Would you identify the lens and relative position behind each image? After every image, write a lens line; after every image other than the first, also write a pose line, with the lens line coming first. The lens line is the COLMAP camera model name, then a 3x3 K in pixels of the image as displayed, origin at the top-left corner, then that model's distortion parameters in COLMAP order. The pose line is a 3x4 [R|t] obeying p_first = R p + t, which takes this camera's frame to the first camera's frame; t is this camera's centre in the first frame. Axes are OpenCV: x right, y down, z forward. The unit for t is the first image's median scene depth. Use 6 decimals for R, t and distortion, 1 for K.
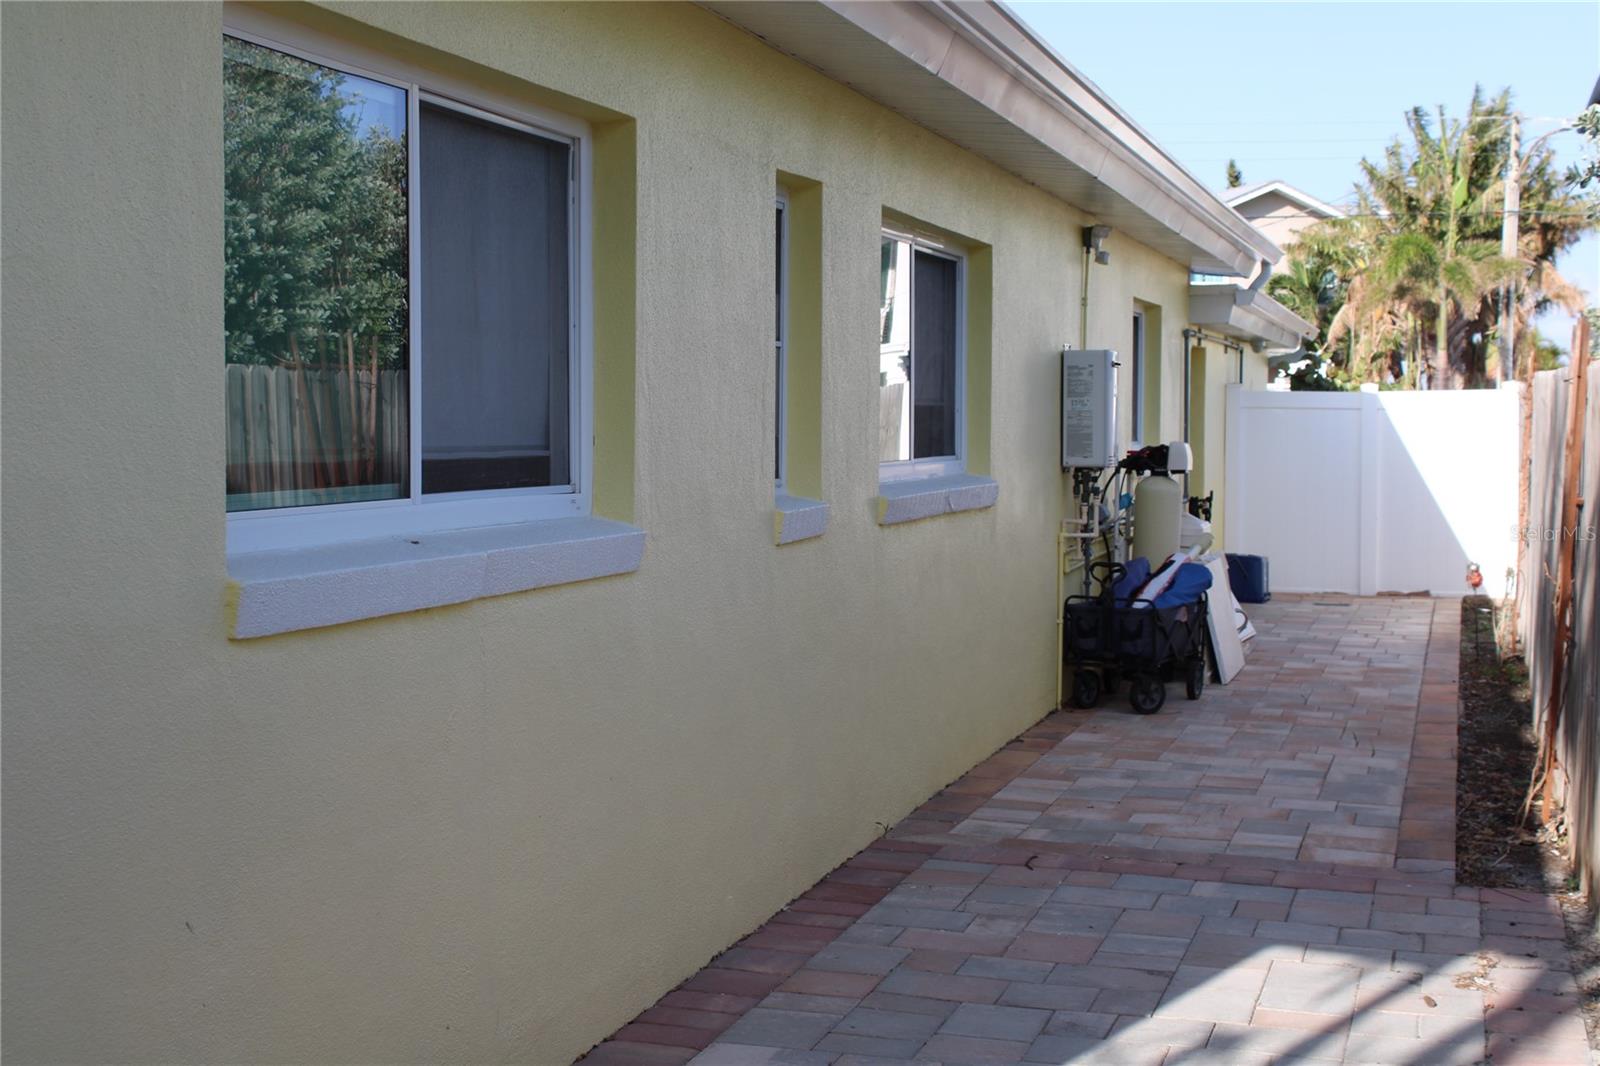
lens RADIAL K [[2277.1, 0, 791.4], [0, 2277.1, 532.1], [0, 0, 1]] dist [-0.040143, -0.061918]
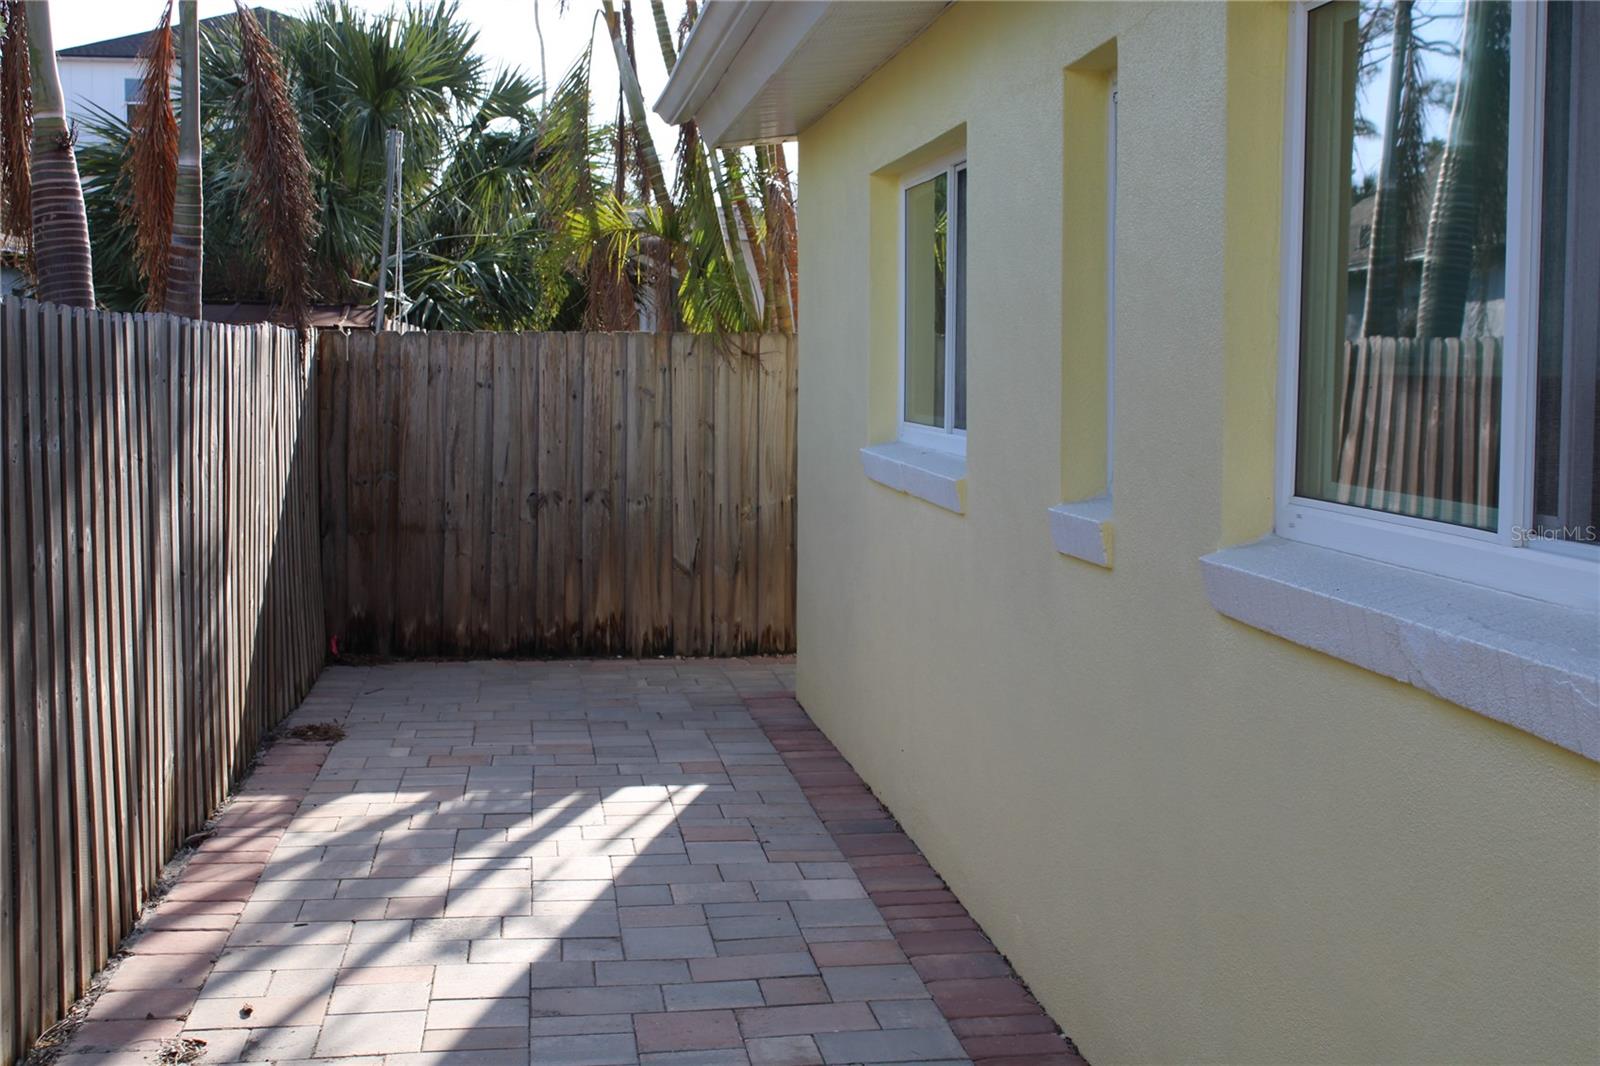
lens RADIAL K [[2277.1, 0, 791.4], [0, 2277.1, 532.1], [0, 0, 1]] dist [-0.040143, -0.061918]
pose [[-0.920114, 0.019901, -0.391145, 0.432578], [-0.032786, 0.991289, 0.127560, -0.109419], [0.390276, 0.130194, -0.911446, 1.892395]]
